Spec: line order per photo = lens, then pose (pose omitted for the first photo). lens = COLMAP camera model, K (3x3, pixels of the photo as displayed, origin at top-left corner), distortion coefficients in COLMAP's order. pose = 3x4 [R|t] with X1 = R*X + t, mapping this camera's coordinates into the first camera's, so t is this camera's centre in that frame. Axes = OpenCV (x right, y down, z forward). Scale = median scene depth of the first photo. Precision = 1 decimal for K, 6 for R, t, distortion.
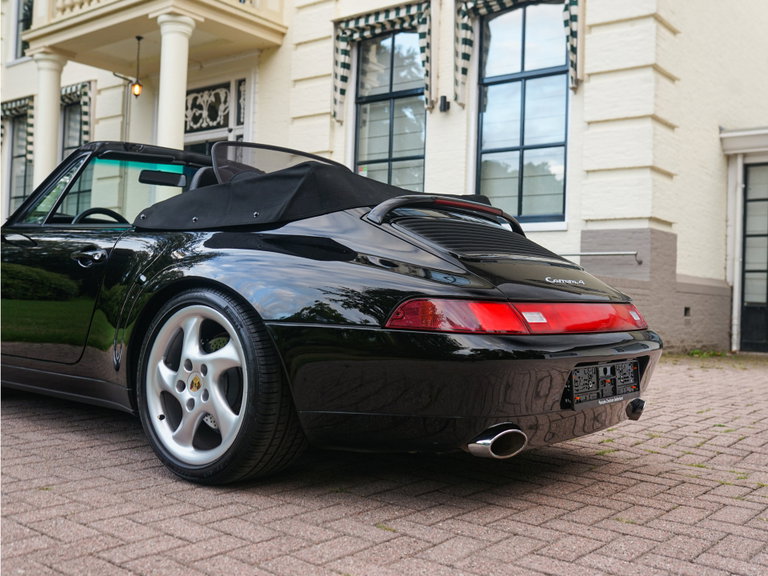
lens RADIAL K [[828.8, 0, 388.8], [0, 828.8, 287.1], [0, 0, 1]] dist [-0.034774, 0.000000]
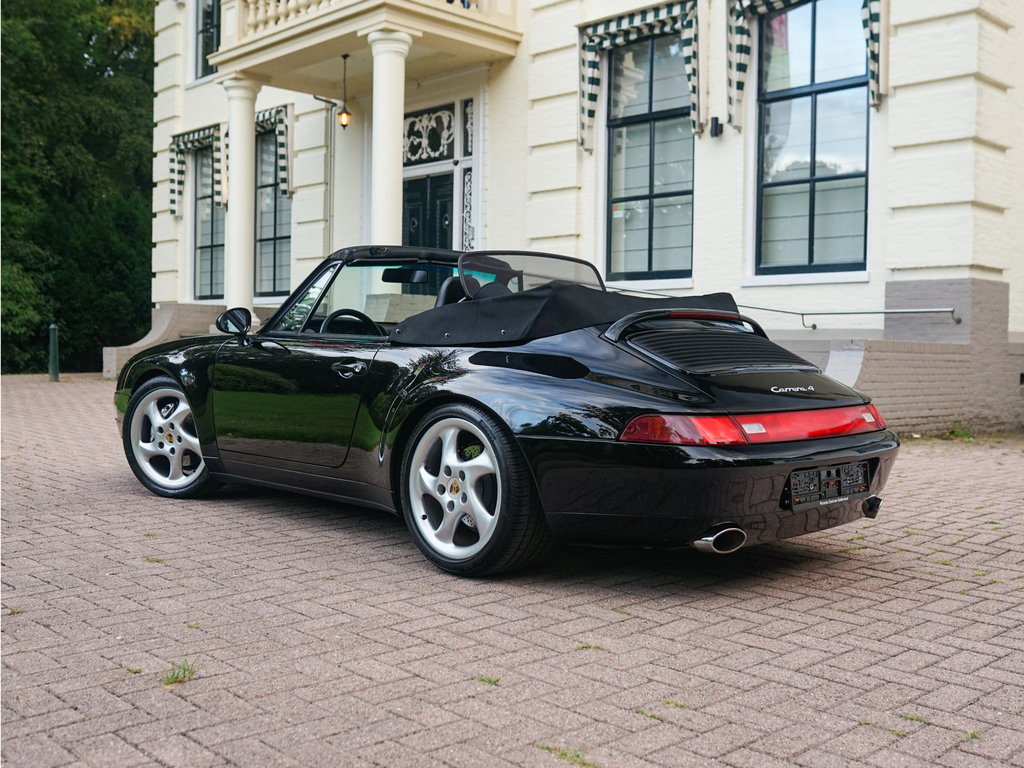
lens RADIAL K [[1105.1, 0, 509.6], [0, 1105.1, 394.6], [0, 0, 1]] dist [-0.034774, 0.000000]
pose [[0.990101, -0.015192, -0.139531, 0.012462], [0.022889, 0.998293, 0.053729, -0.020023], [0.138477, -0.056391, 0.988759, -0.107064]]
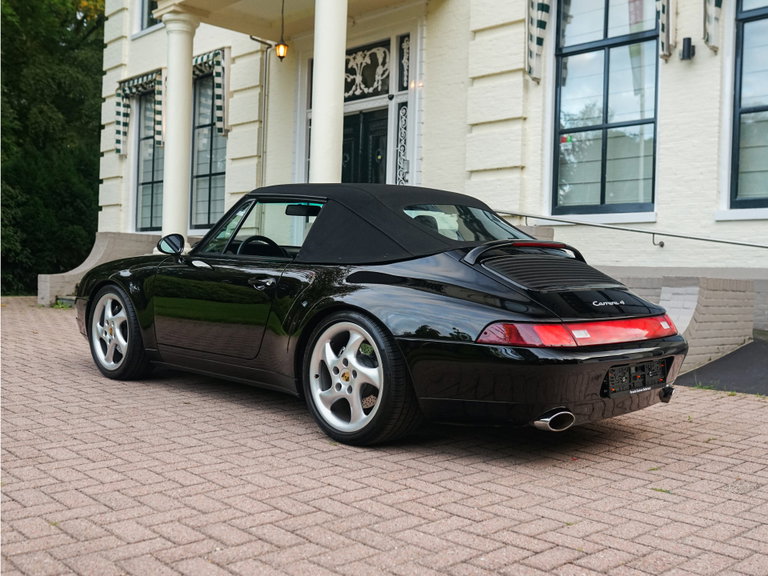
lens RADIAL K [[828.8, 0, 391.8], [0, 828.8, 302.3], [0, 0, 1]] dist [-0.034774, 0.000000]
pose [[0.991087, -0.001429, -0.133212, -0.094570], [0.007180, 0.999062, 0.042701, -0.022626], [0.133026, -0.043277, 0.990167, 0.197597]]
